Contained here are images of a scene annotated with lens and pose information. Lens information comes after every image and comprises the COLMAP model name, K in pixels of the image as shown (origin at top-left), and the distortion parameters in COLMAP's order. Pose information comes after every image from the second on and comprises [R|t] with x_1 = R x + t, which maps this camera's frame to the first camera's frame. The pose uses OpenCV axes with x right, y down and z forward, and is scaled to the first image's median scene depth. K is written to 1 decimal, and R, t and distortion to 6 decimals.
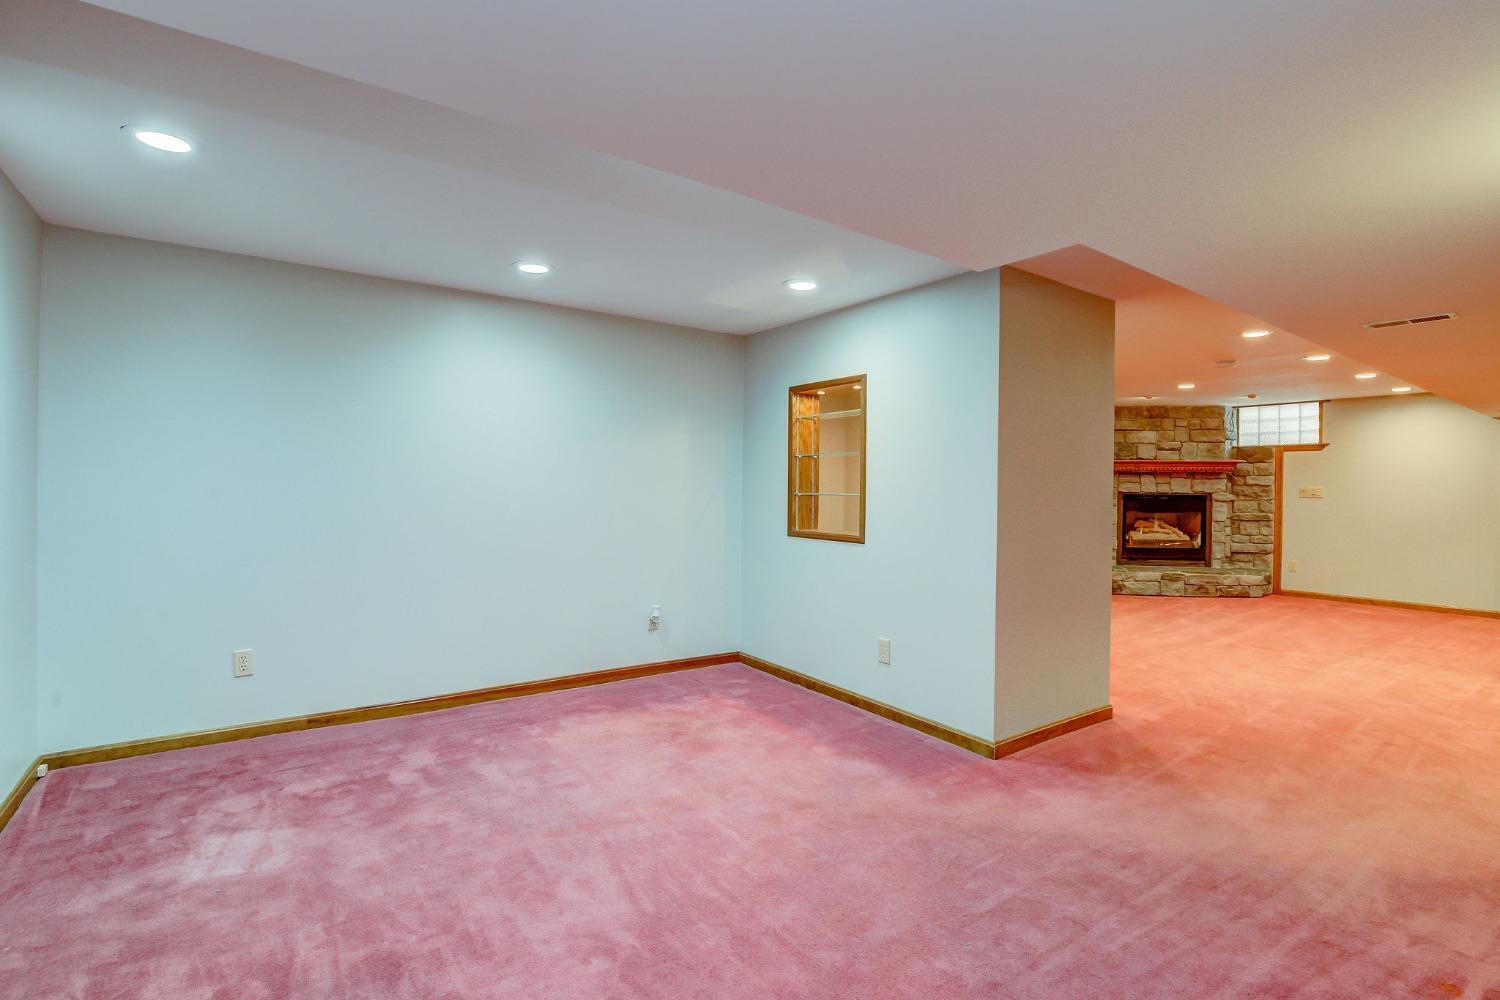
lens RADIAL K [[689.8, 0, 765.7], [0, 689.8, 488.0], [0, 0, 1]] dist [-0.028050, 0.006281]
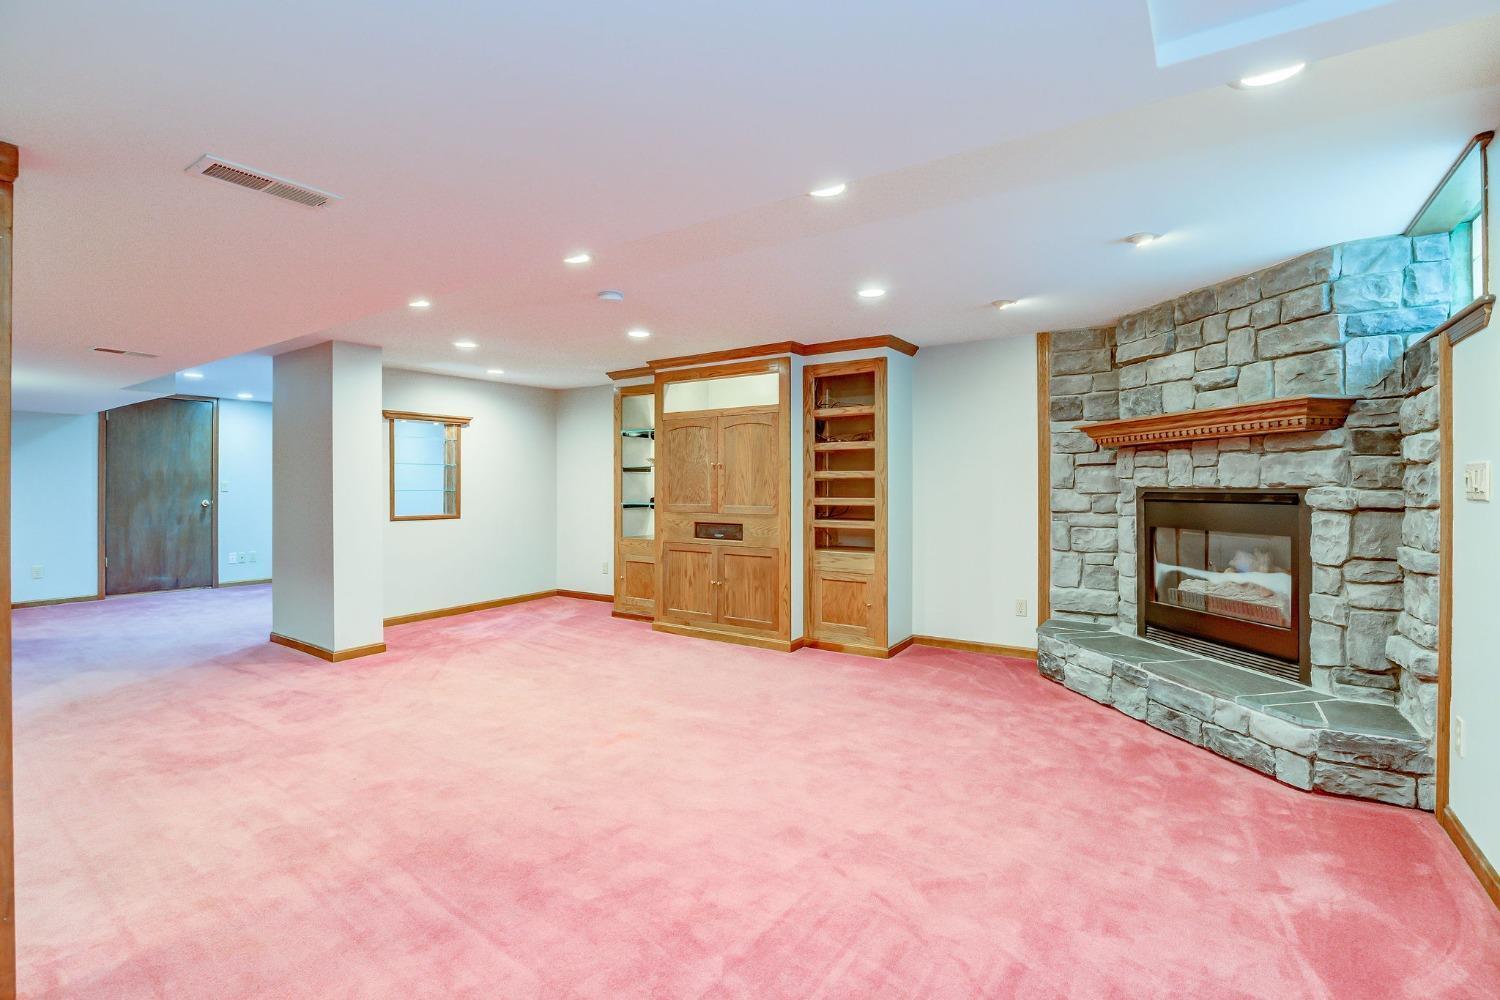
lens RADIAL K [[689.8, 0, 756.8], [0, 689.8, 481.5], [0, 0, 1]] dist [-0.028050, 0.006281]
pose [[0.340174, -0.018052, -0.940189, 0.902474], [0.006790, 0.999837, -0.016741, 0.008156], [0.940338, -0.000689, 0.340241, 0.590124]]
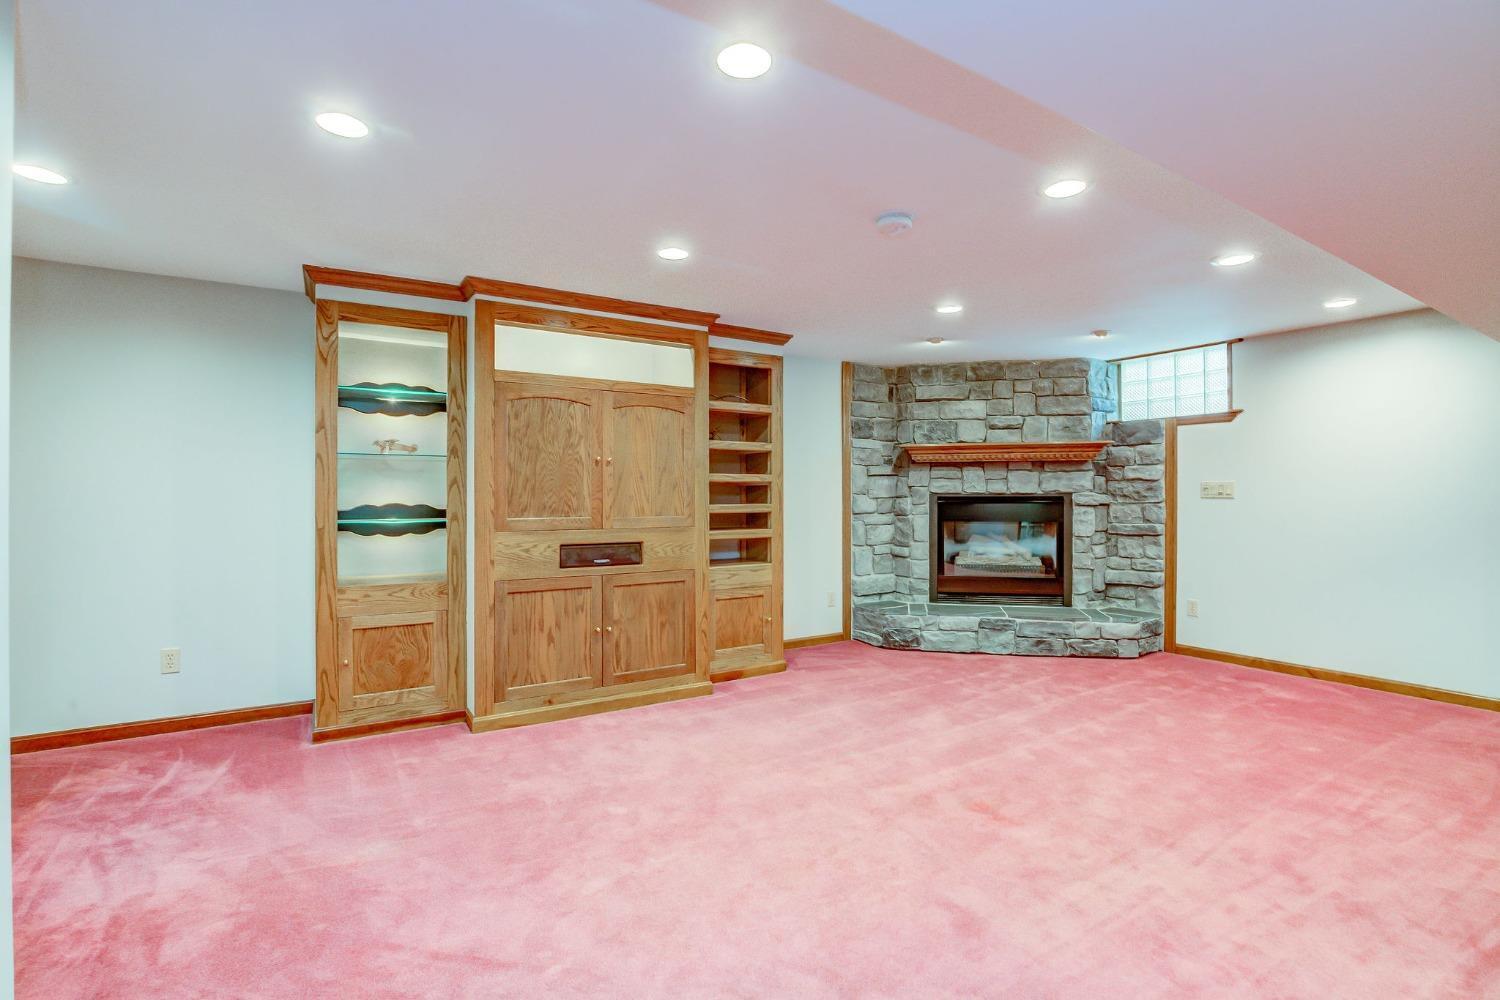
lens RADIAL K [[689.8, 0, 746.5], [0, 689.8, 492.2], [0, 0, 1]] dist [-0.028050, 0.006281]
pose [[0.997165, -0.012365, -0.074220, 0.394605], [0.012092, 0.999918, -0.004114, 0.005634], [0.074265, 0.003205, 0.997233, 0.326213]]
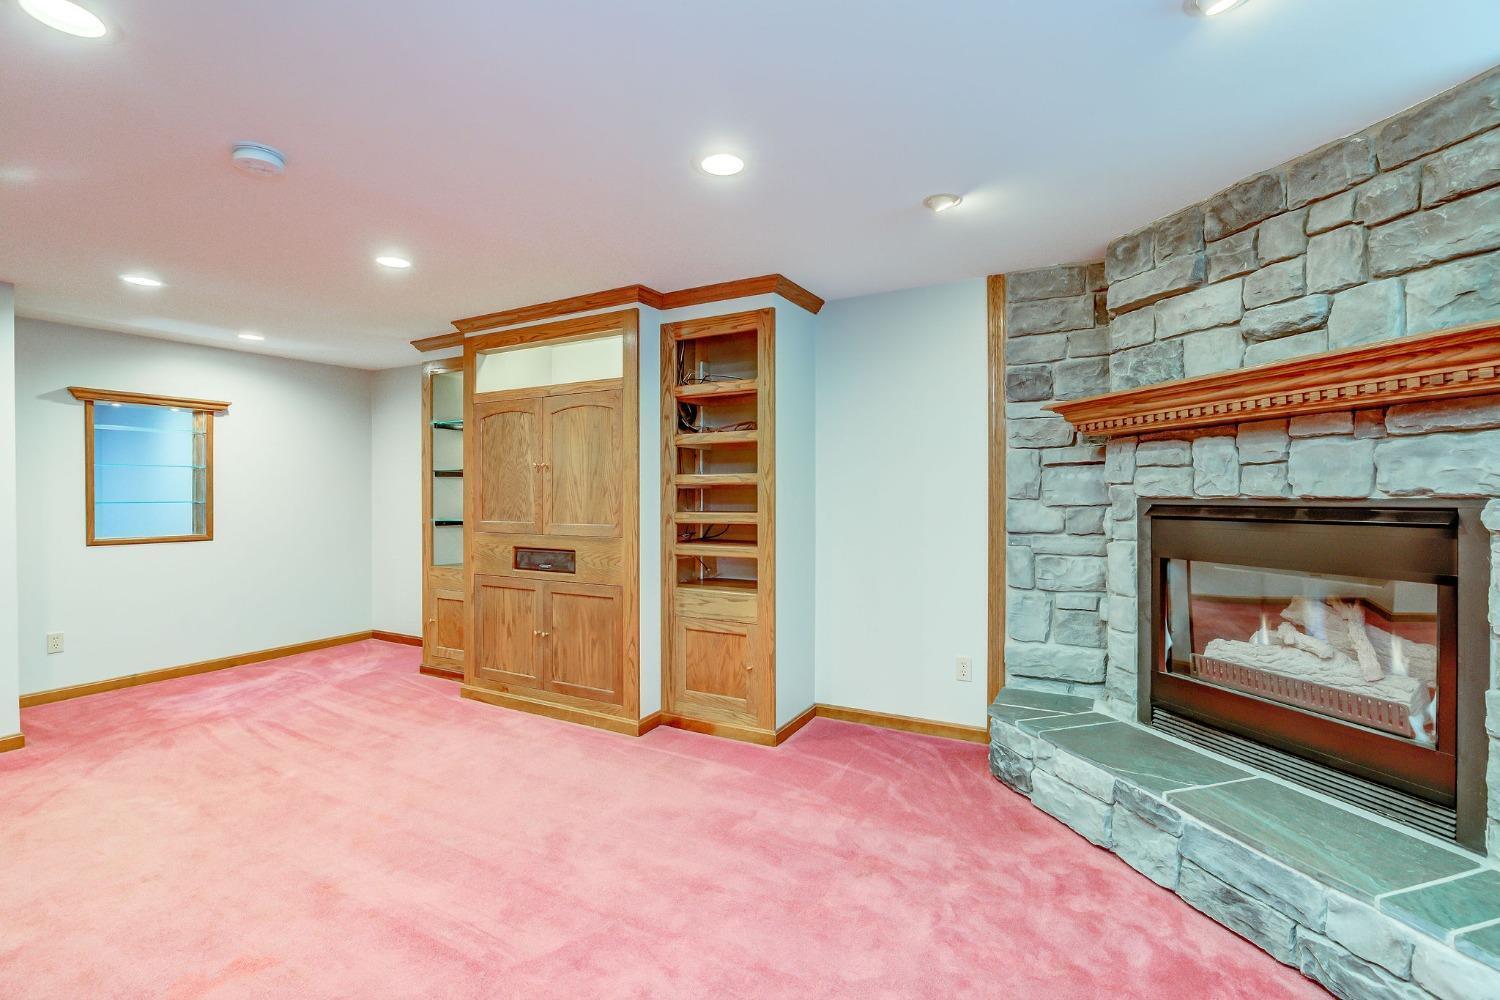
lens RADIAL K [[689.8, 0, 751.9], [0, 689.8, 497.1], [0, 0, 1]] dist [-0.028050, 0.006281]
pose [[0.416298, -0.011313, -0.909158, 0.748118], [0.008000, 0.999929, -0.008779, 0.007198], [0.909193, -0.003619, 0.416360, 0.715384]]
